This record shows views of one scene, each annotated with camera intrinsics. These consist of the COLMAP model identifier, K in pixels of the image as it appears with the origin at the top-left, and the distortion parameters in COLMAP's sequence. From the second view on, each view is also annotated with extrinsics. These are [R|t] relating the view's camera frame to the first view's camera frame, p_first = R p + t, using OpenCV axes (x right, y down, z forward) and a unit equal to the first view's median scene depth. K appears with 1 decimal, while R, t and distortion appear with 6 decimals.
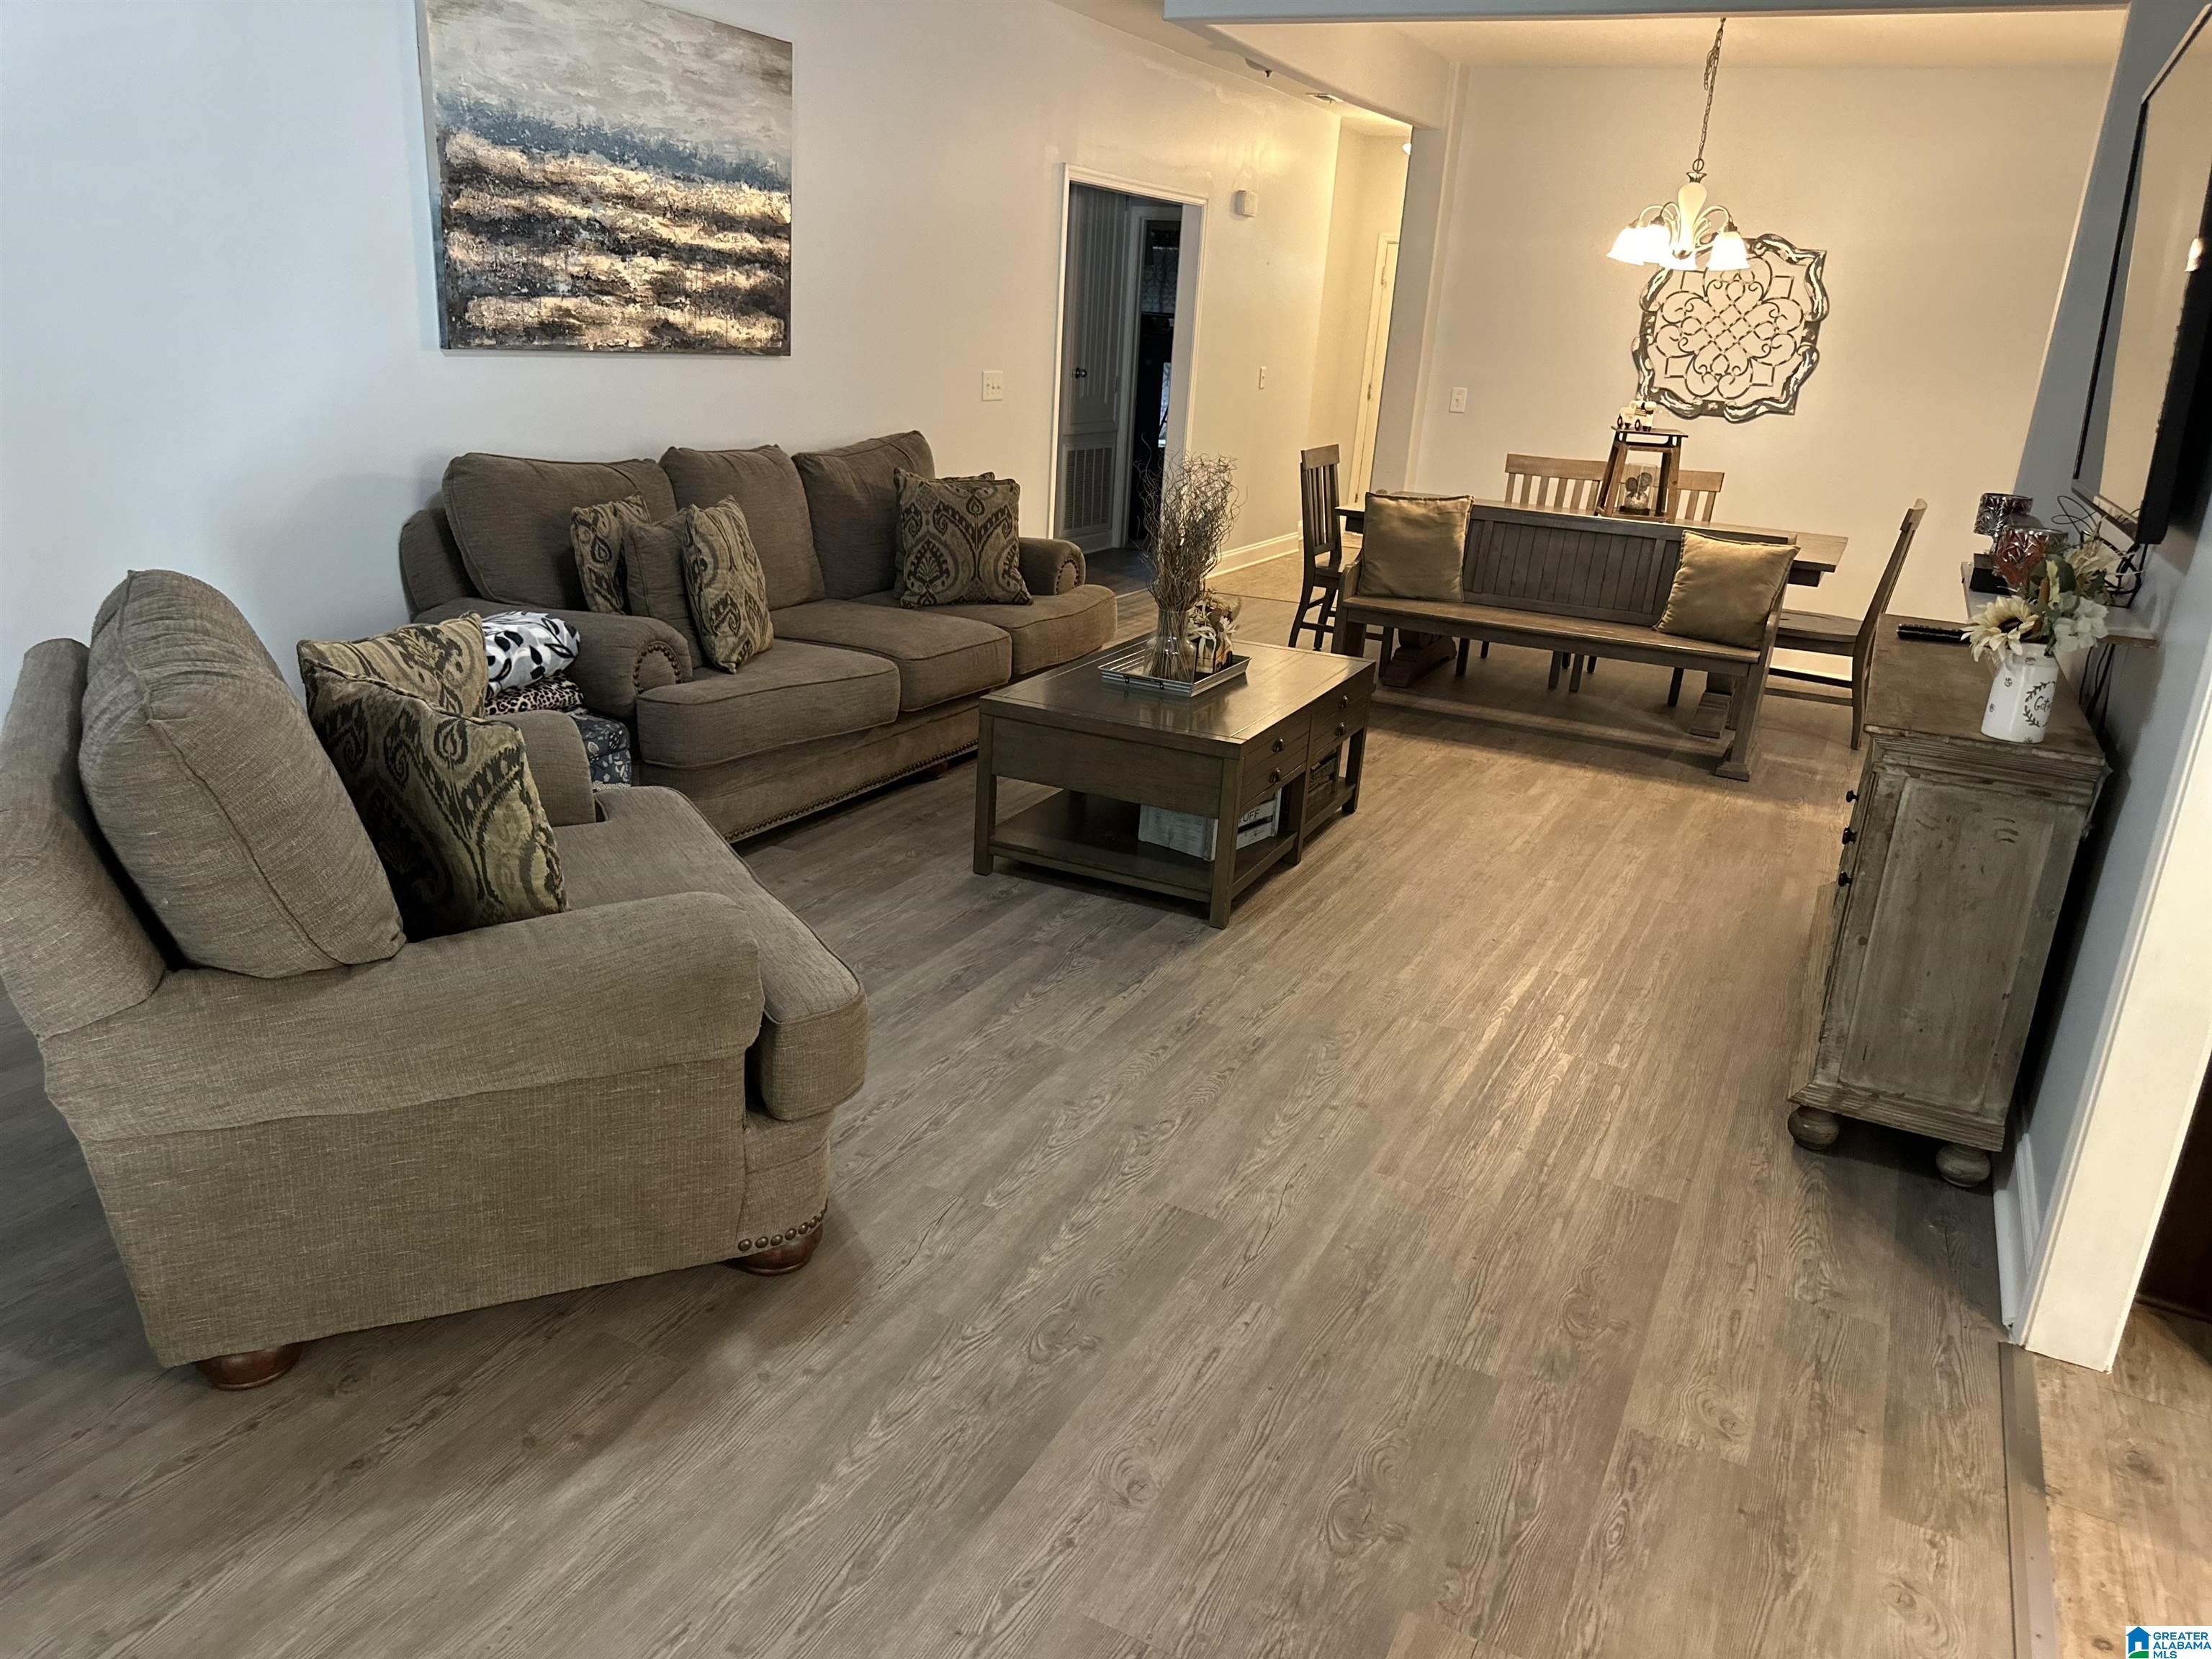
lens RADIAL K [[1548.8, 0, 1100.8], [0, 1548.8, 835.1], [0, 0, 1]] dist [0.113436, -0.269146]
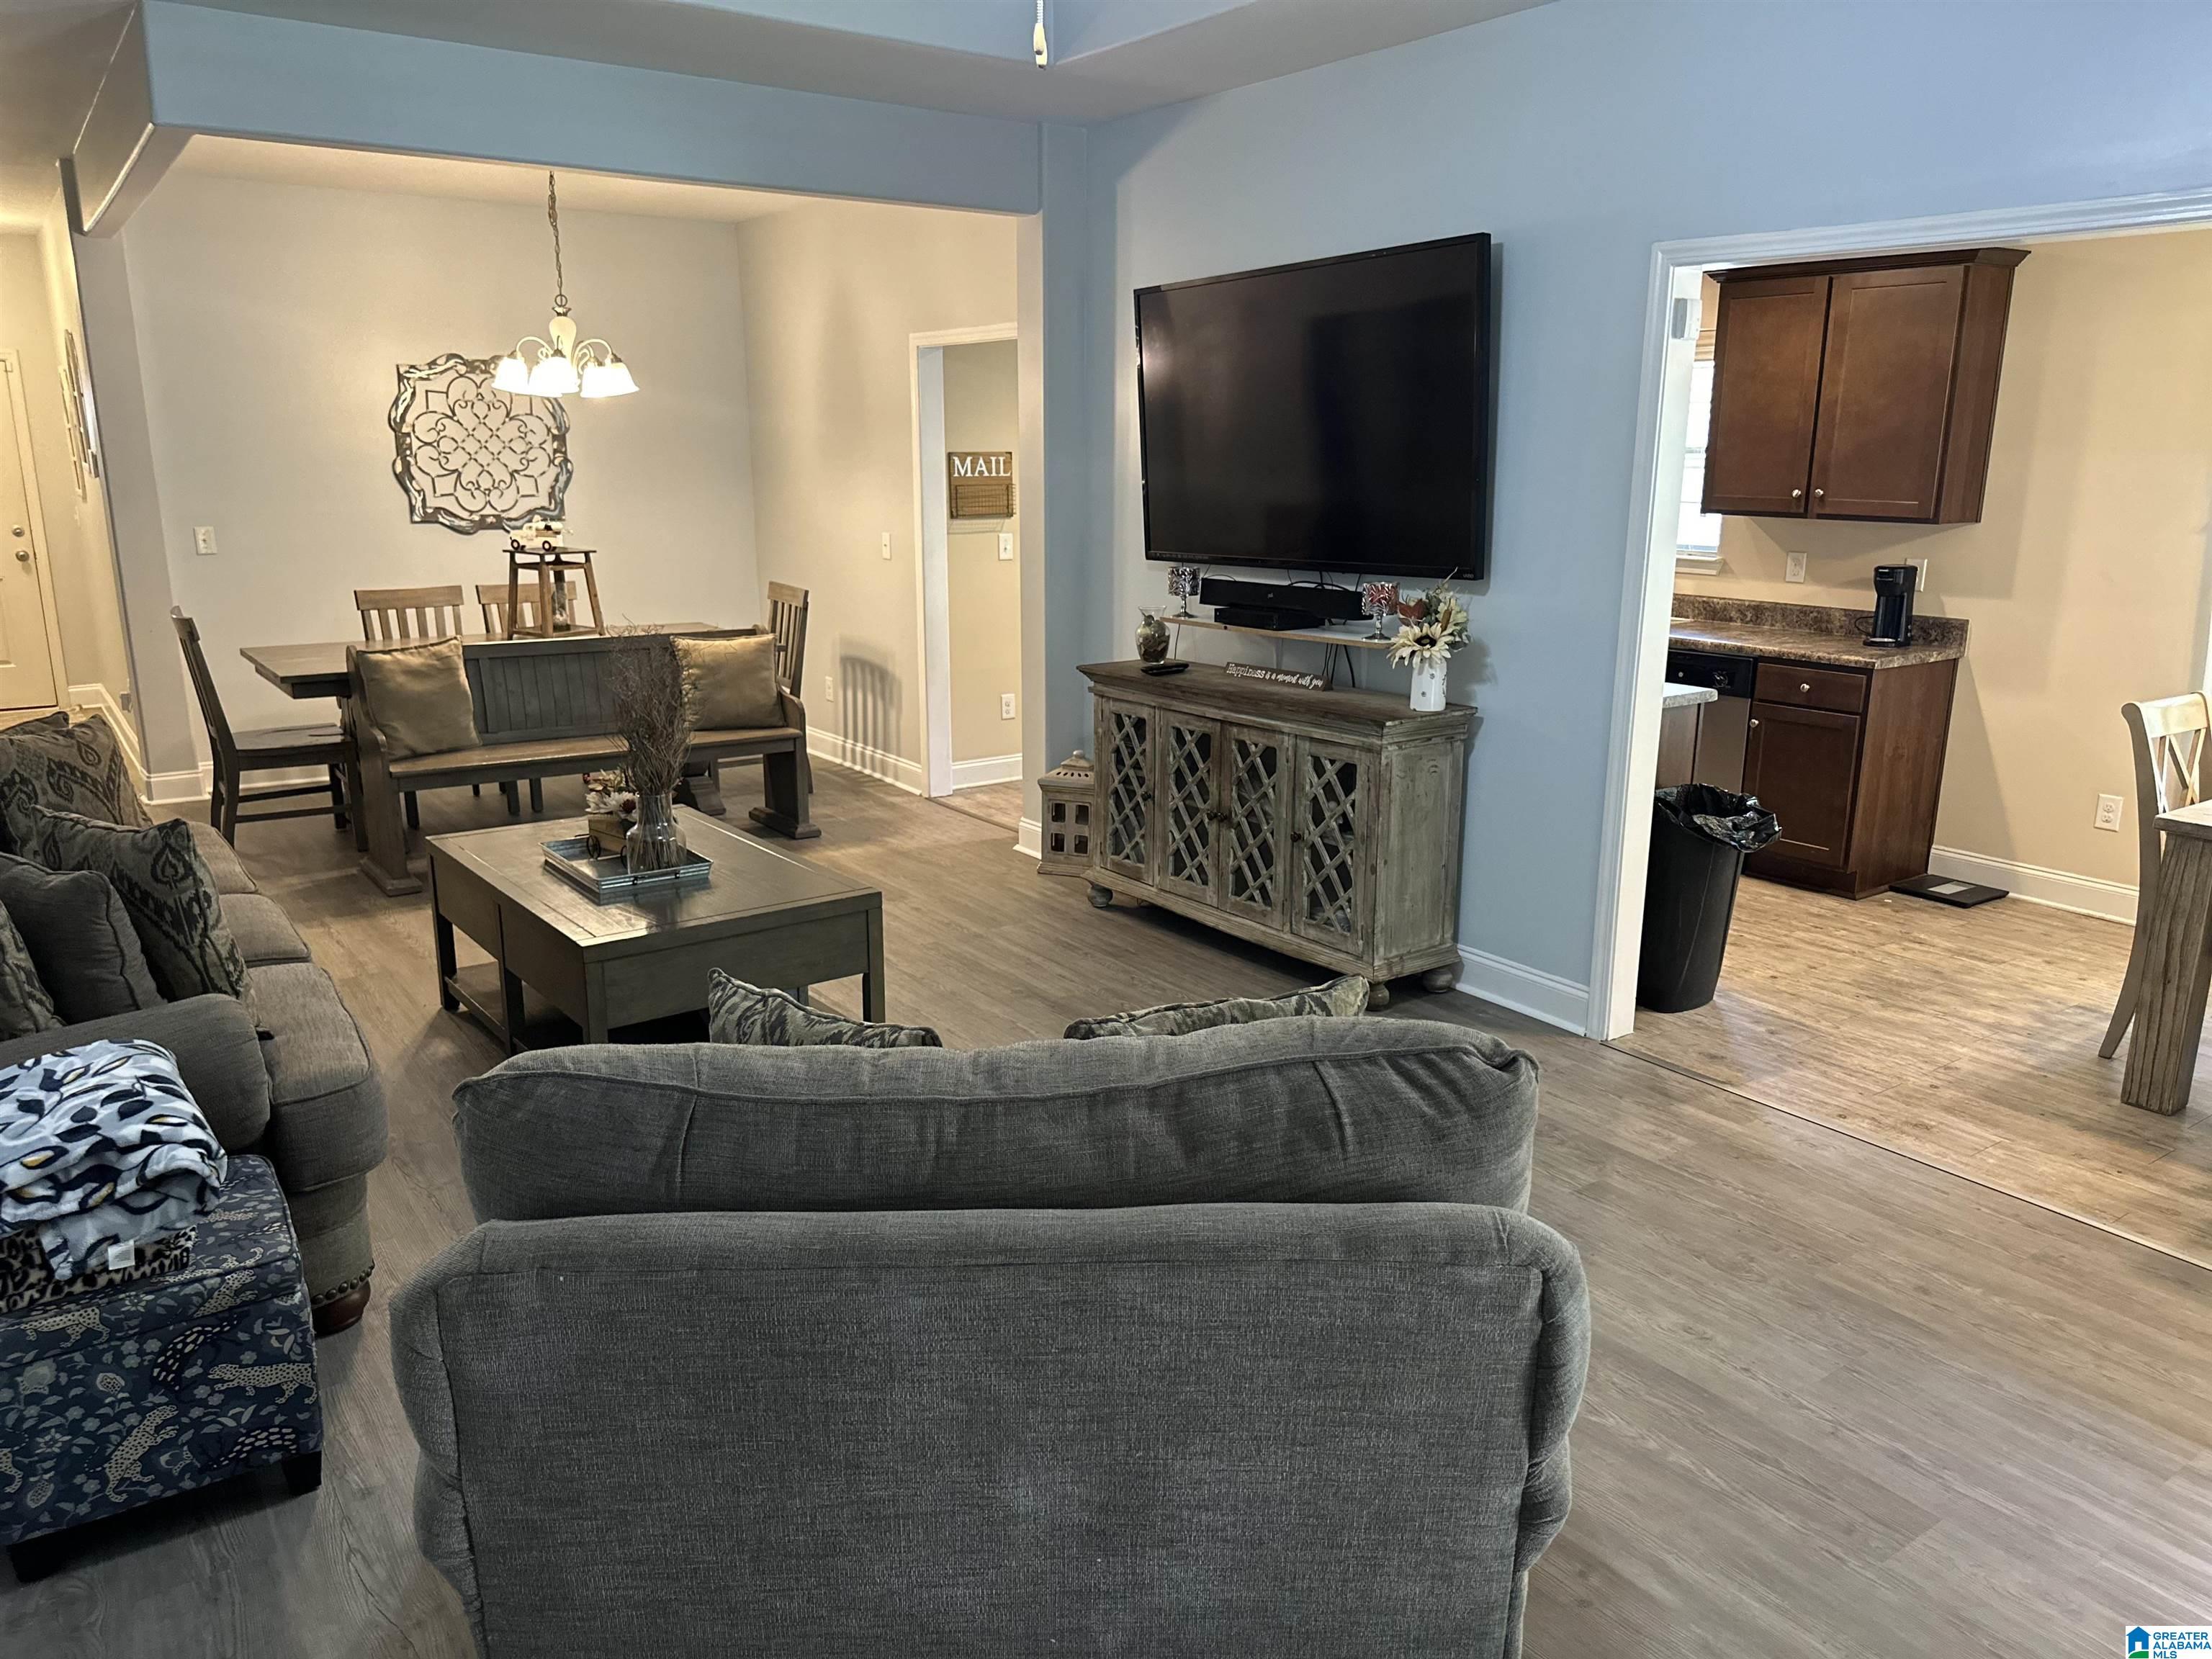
lens RADIAL K [[1548.8, 0, 1100.8], [0, 1548.8, 835.1], [0, 0, 1]] dist [0.113436, -0.269146]
pose [[0.445942, -0.265696, 0.854717, -0.423581], [0.302229, 0.943538, 0.135621, -0.113511], [-0.842492, 0.197842, 0.501064, 0.220787]]
